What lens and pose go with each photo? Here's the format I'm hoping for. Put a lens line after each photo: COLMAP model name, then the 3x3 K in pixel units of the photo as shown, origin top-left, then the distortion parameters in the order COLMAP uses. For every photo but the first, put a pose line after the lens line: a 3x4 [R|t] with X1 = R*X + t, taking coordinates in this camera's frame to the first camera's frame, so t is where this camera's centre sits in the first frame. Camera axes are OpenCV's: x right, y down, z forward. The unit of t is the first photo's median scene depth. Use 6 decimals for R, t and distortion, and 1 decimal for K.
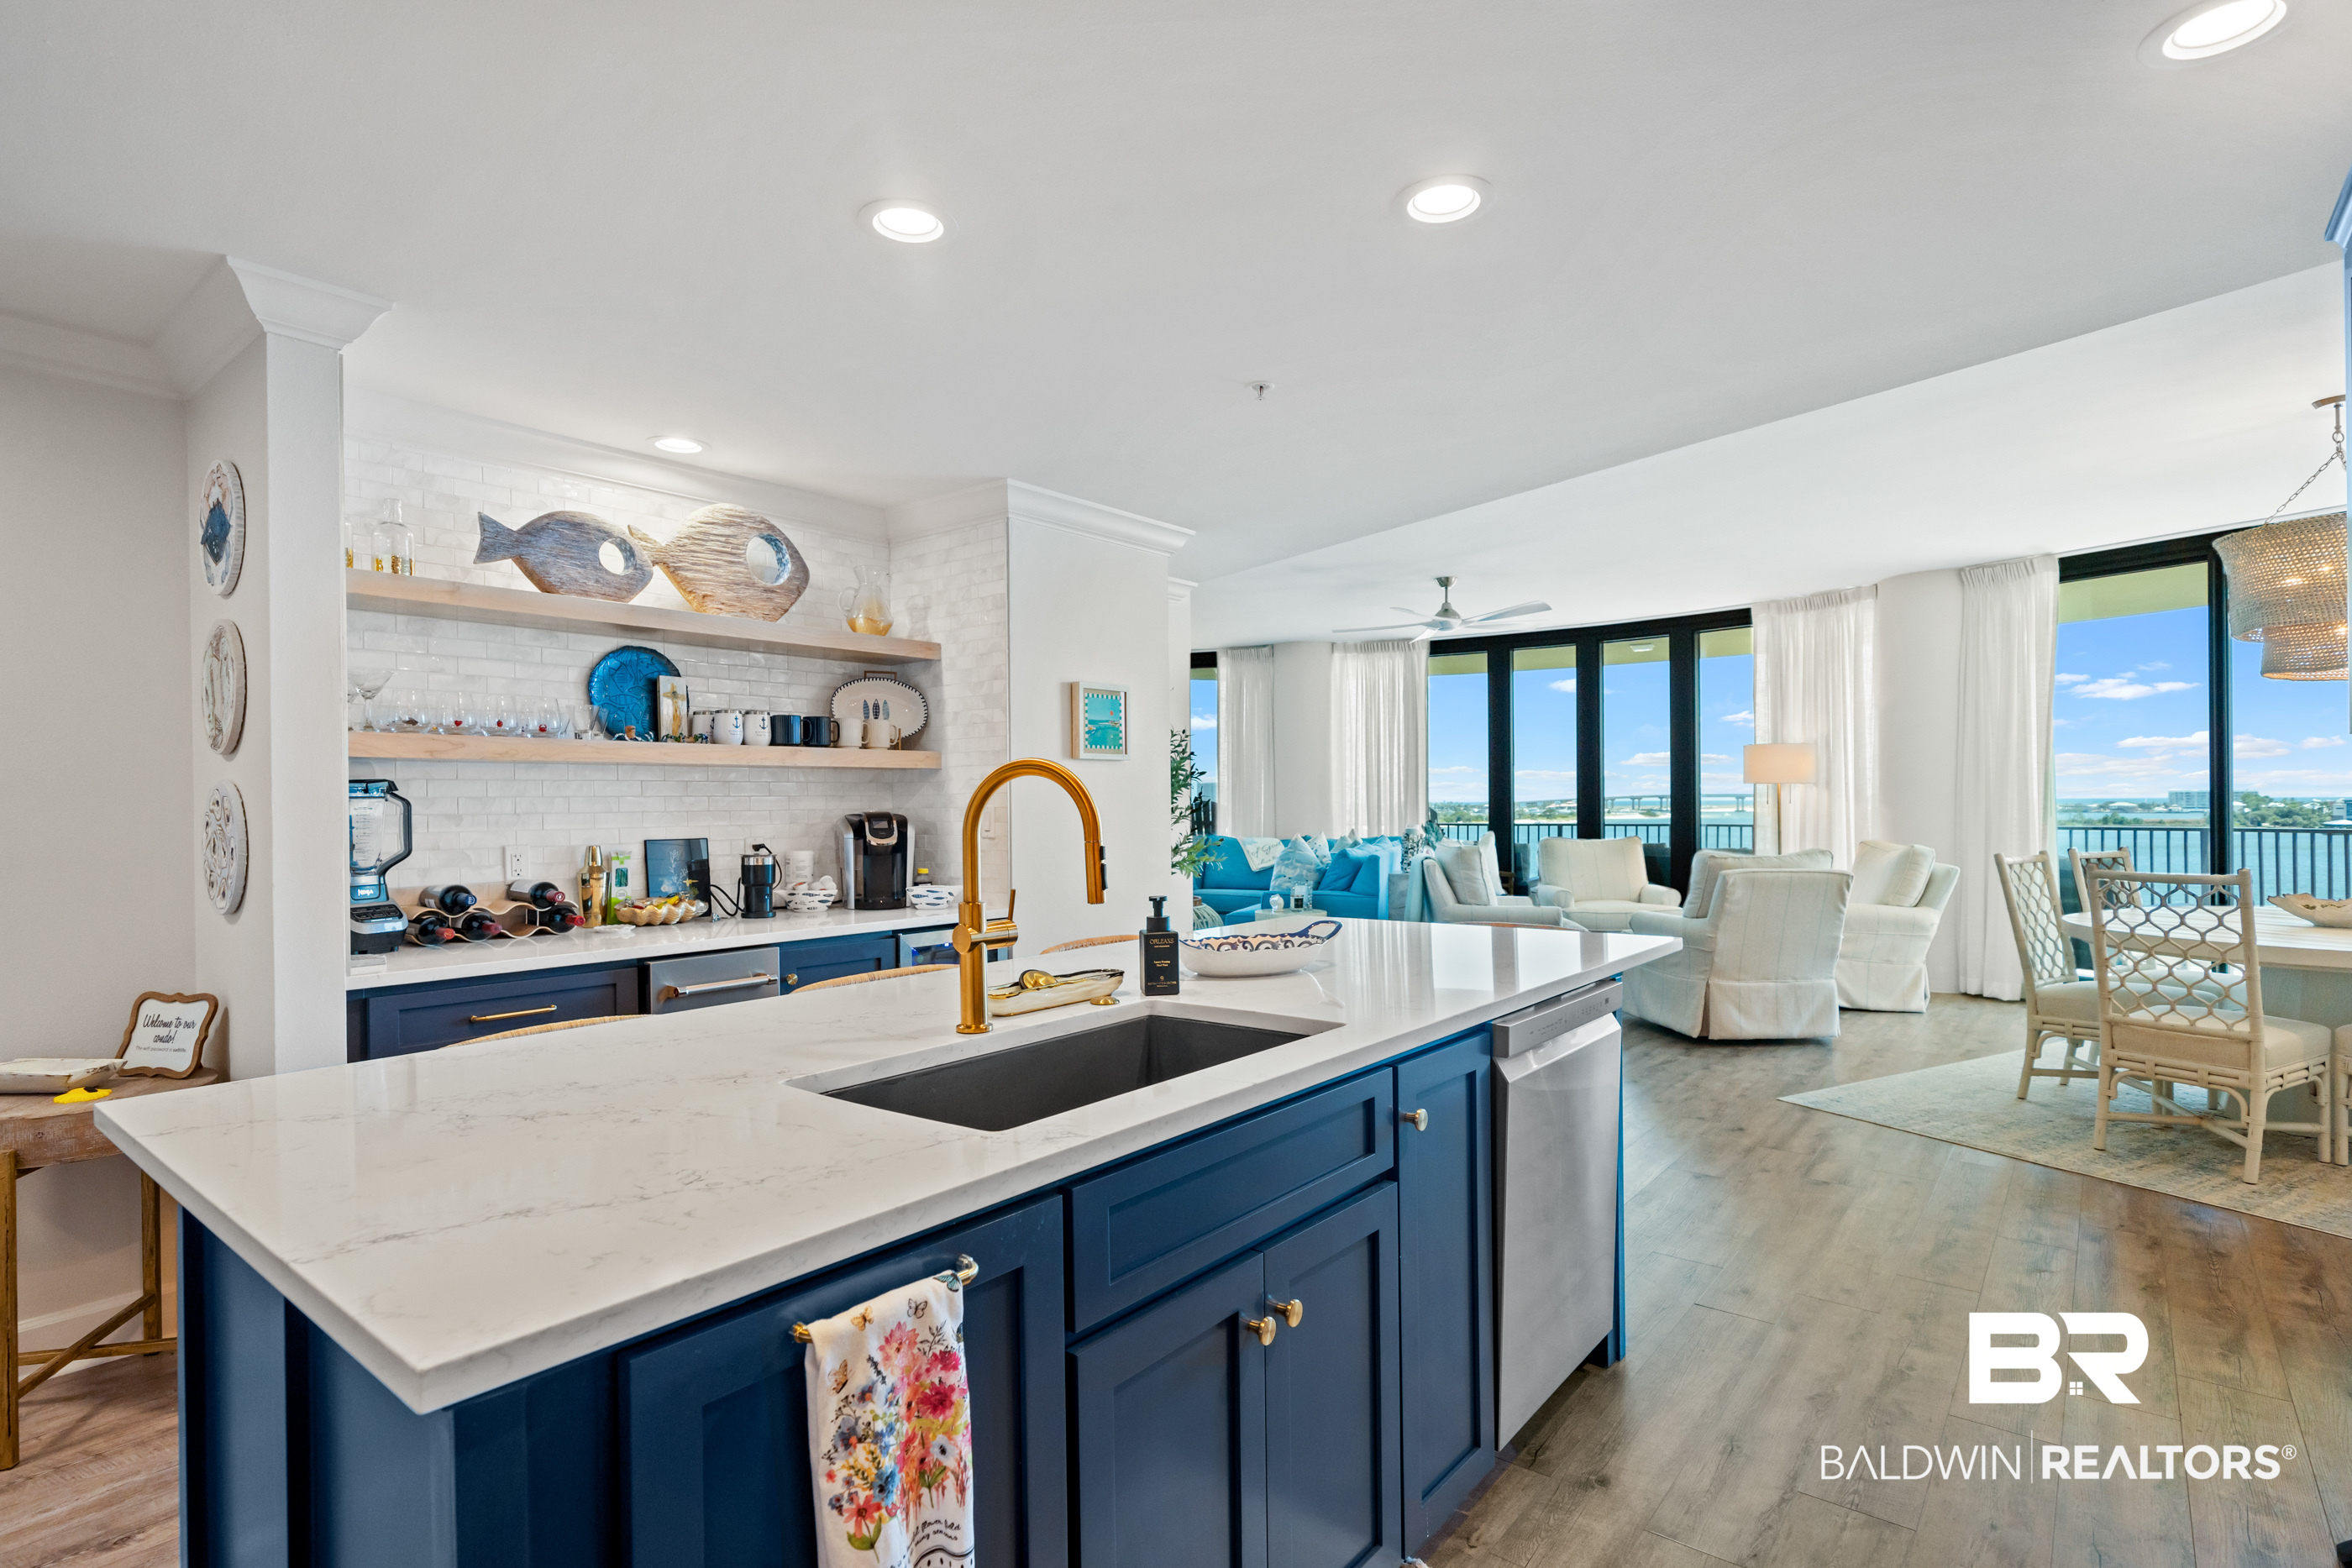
lens RADIAL K [[1149.6, 0, 1175.4], [0, 1149.6, 805.1], [0, 0, 1]] dist [0.002126, 0.000139]
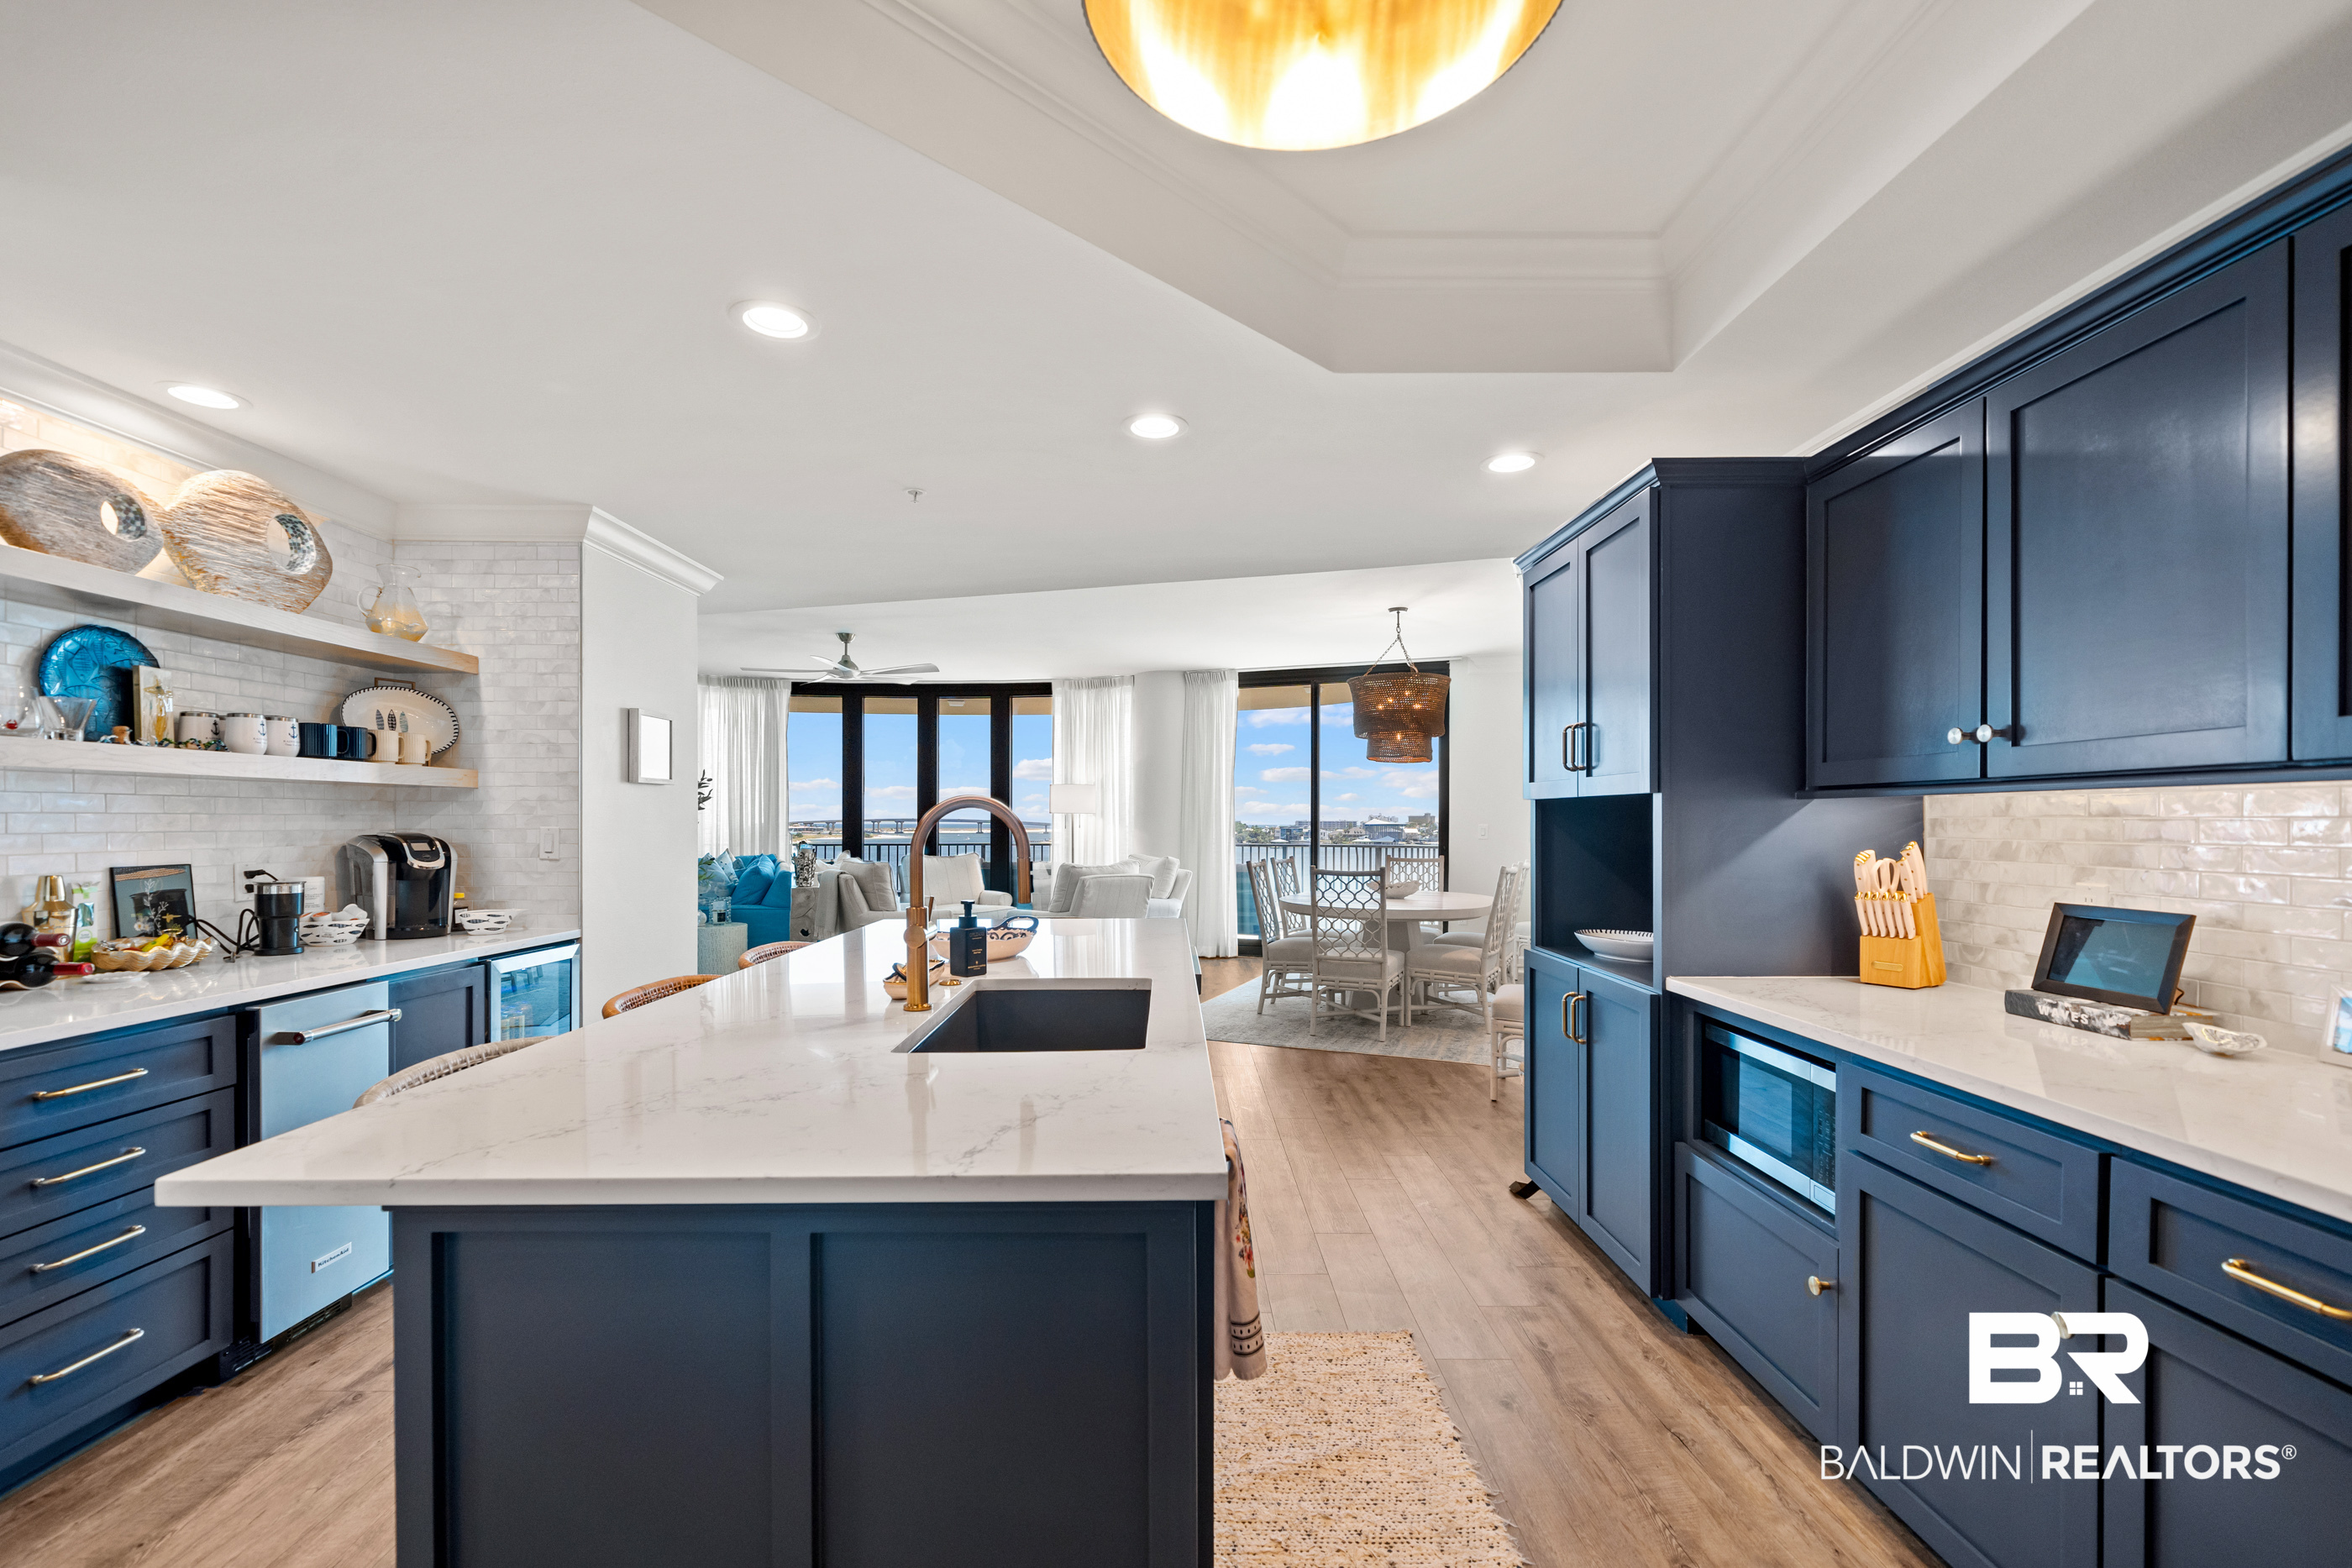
lens RADIAL K [[1012.6, 0, 1165.7], [0, 1012.6, 828.9], [0, 0, 1]] dist [-0.000661, -0.000587]
pose [[0.776929, 0.005540, 0.629564, -0.319305], [-0.006841, 0.999977, -0.000356, -0.001432], [-0.629551, -0.004030, 0.776949, -0.015632]]
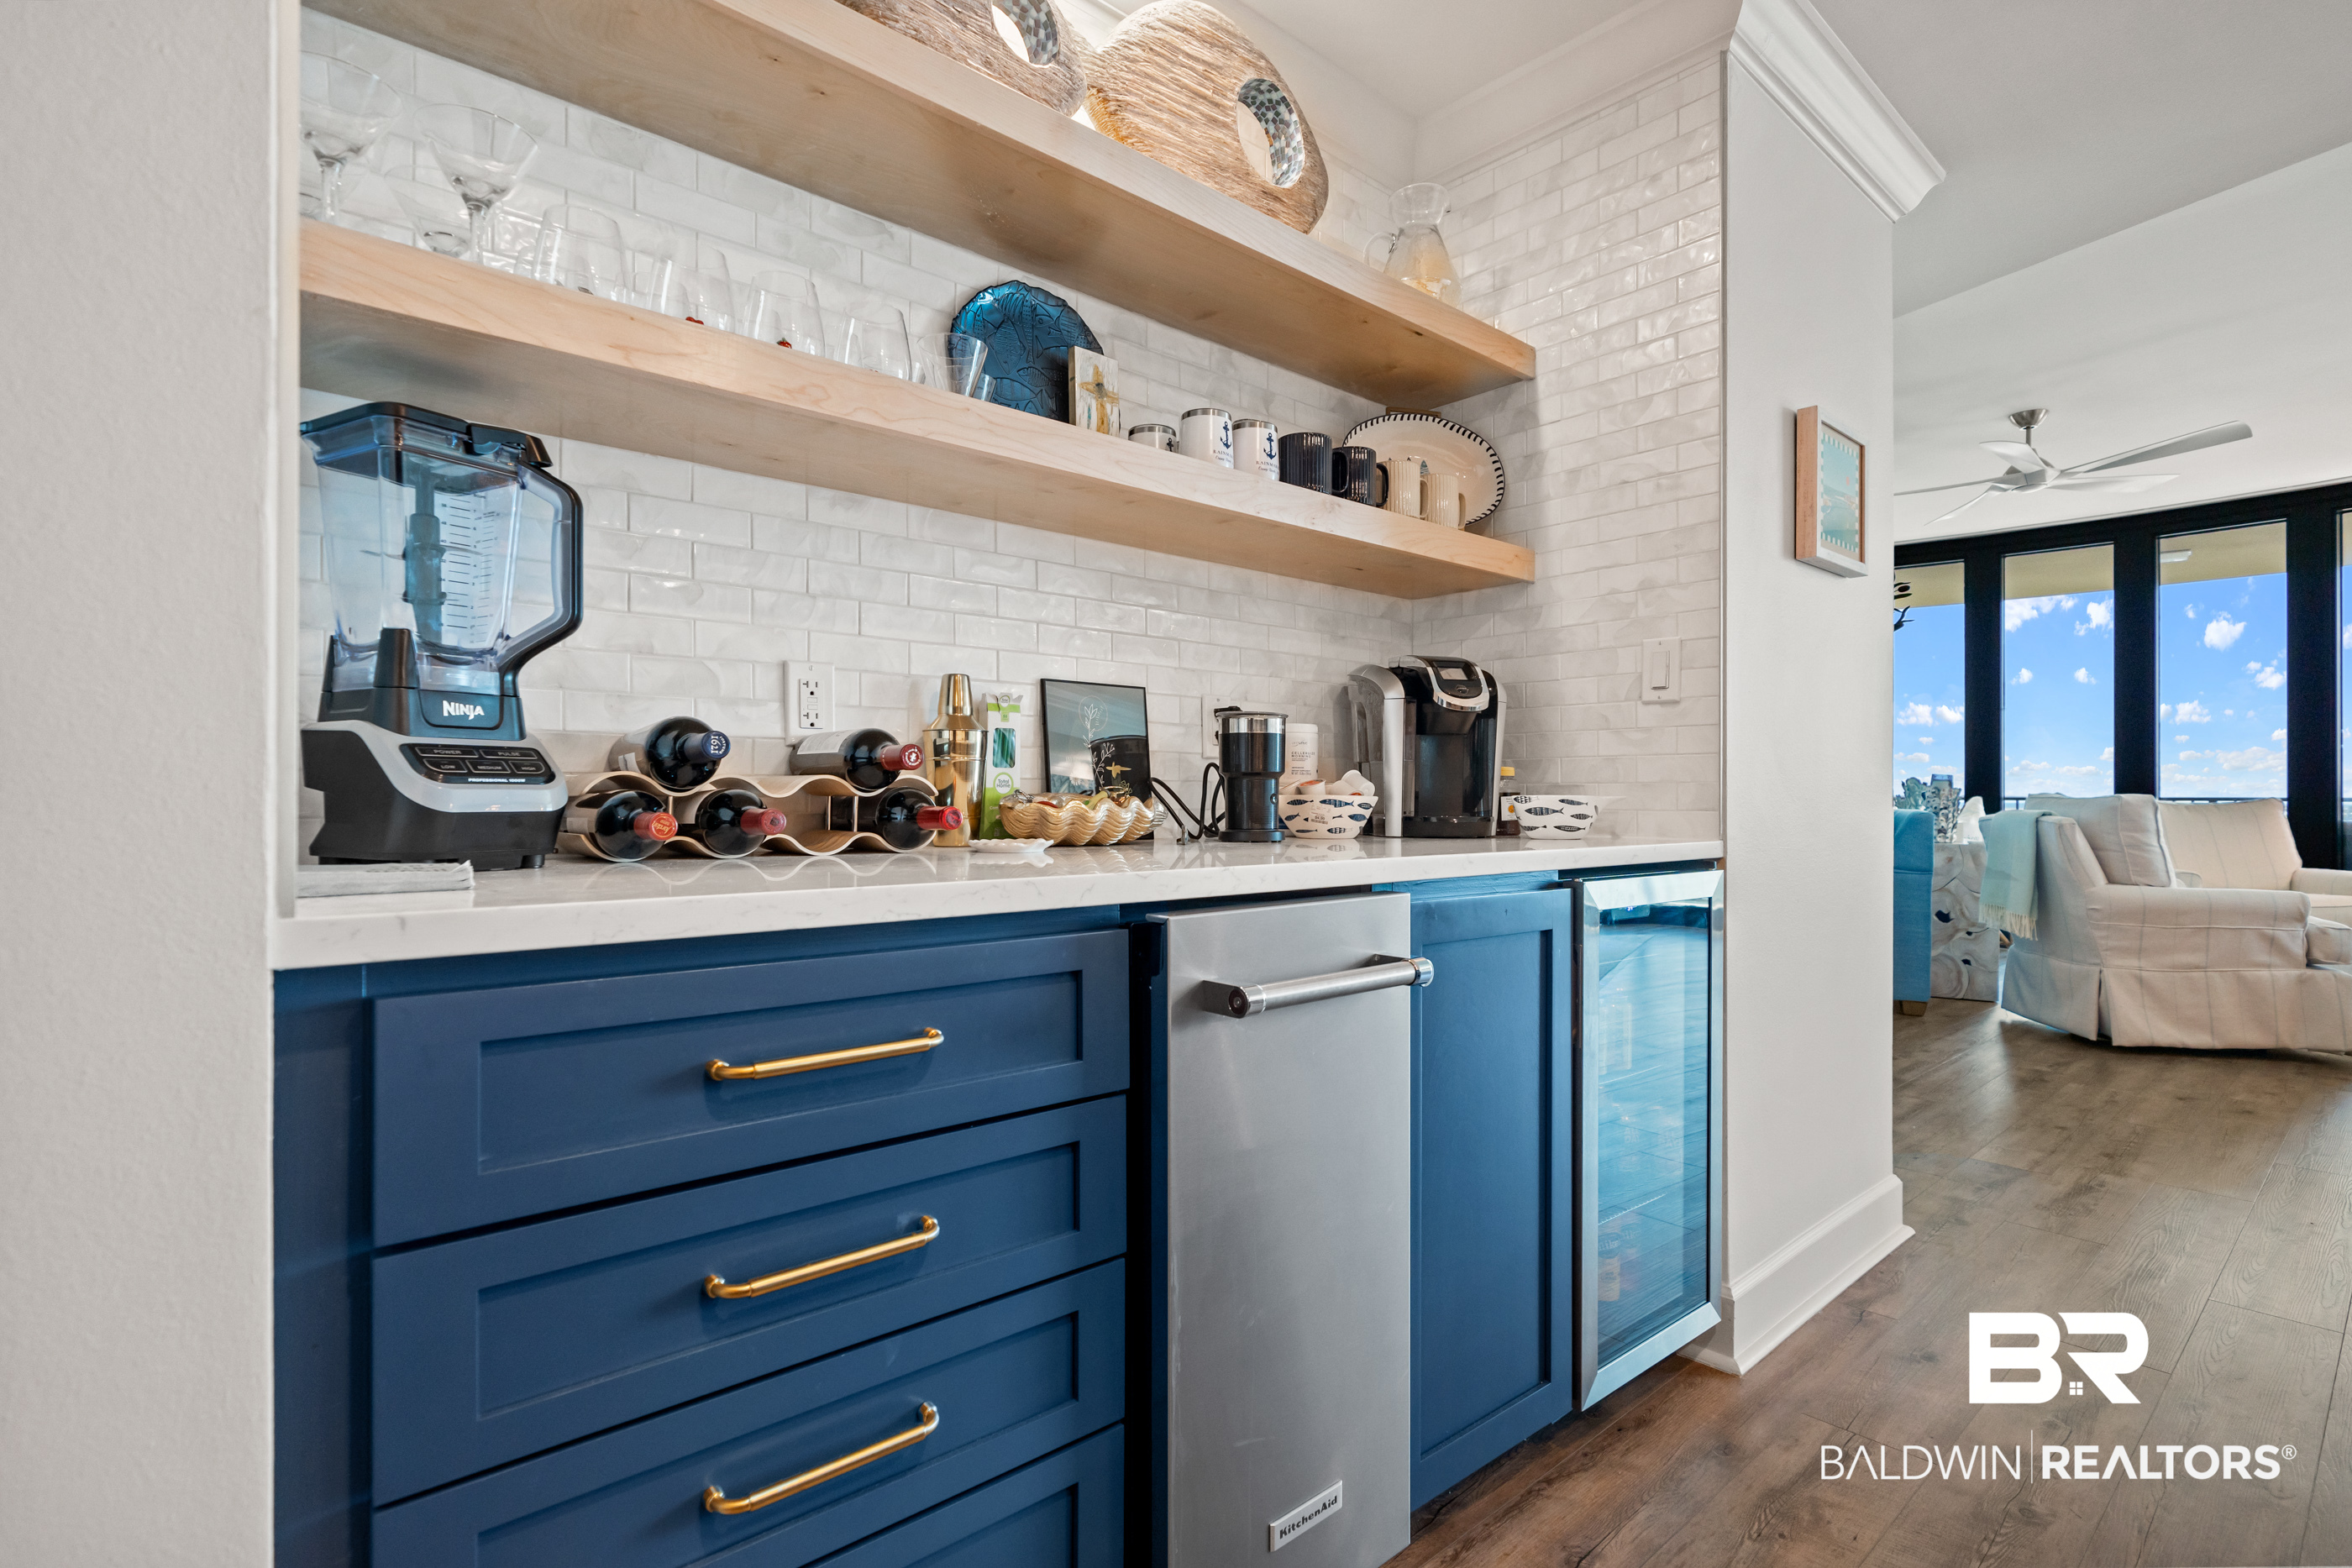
lens RADIAL K [[1118.1, 0, 1176.0], [0, 1118.1, 784.0], [0, 0, 1]] dist [0.003526, 0.000225]
pose [[0.986381, 0.007130, -0.164320, -0.311026], [-0.009782, 0.999835, -0.015336, 0.079132], [0.164184, 0.016735, 0.986288, 0.511970]]
